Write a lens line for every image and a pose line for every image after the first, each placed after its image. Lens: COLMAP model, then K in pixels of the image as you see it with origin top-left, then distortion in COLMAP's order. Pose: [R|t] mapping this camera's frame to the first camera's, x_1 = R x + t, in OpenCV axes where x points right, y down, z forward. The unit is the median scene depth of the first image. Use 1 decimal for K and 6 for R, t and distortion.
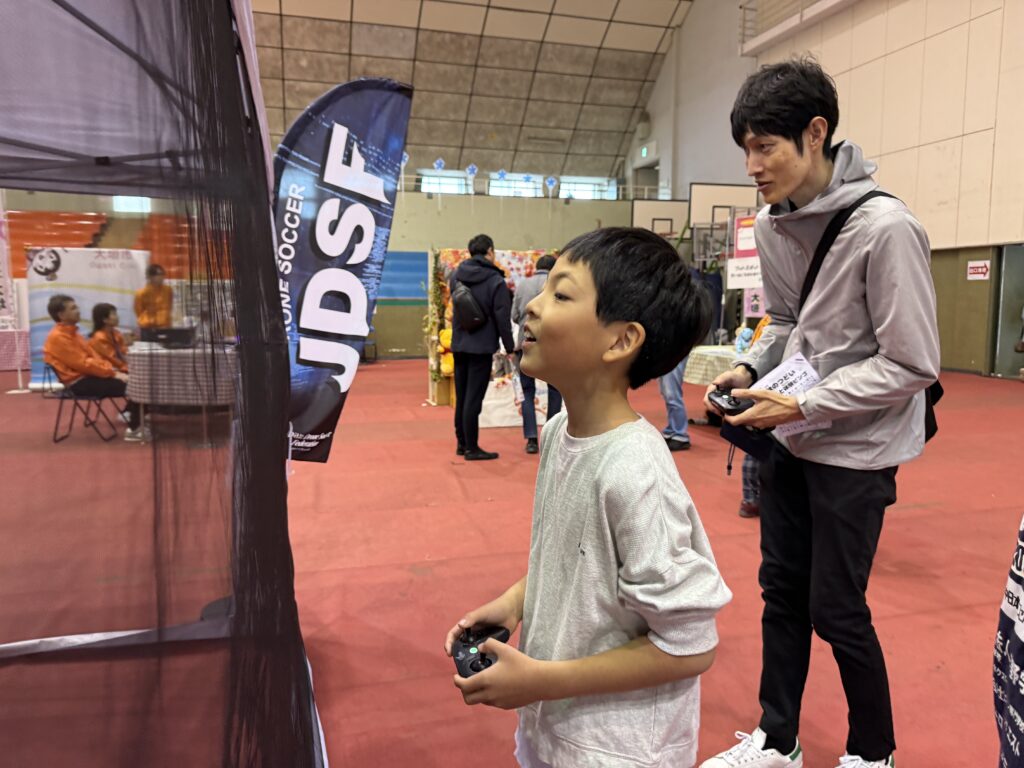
lens RADIAL K [[619.6, 0, 512.0], [0, 619.6, 384.0], [0, 0, 1]] dist [0.131401, -0.000118]
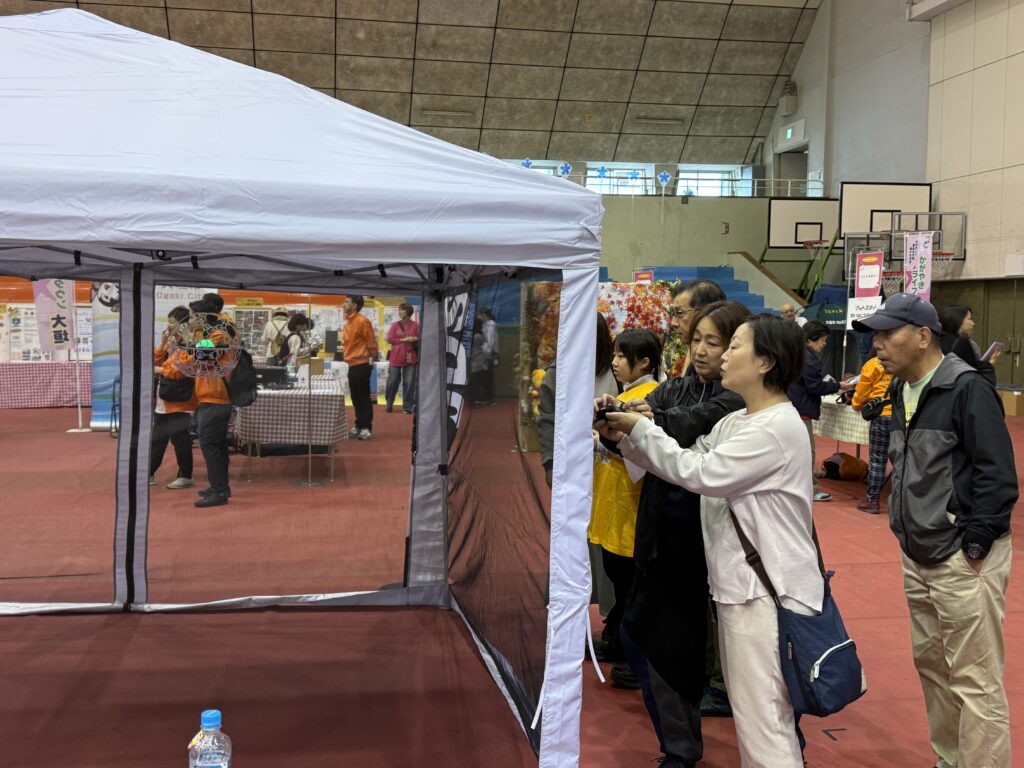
lens RADIAL K [[1071.9, 0, 512.0], [0, 1071.9, 384.0], [0, 0, 1]] dist [0.052780, -0.010586]
pose [[0.995460, 0.013059, -0.094278, 0.002013], [-0.017685, 0.998671, -0.048407, 0.006379], [0.093520, 0.049855, 0.994368, -0.323484]]
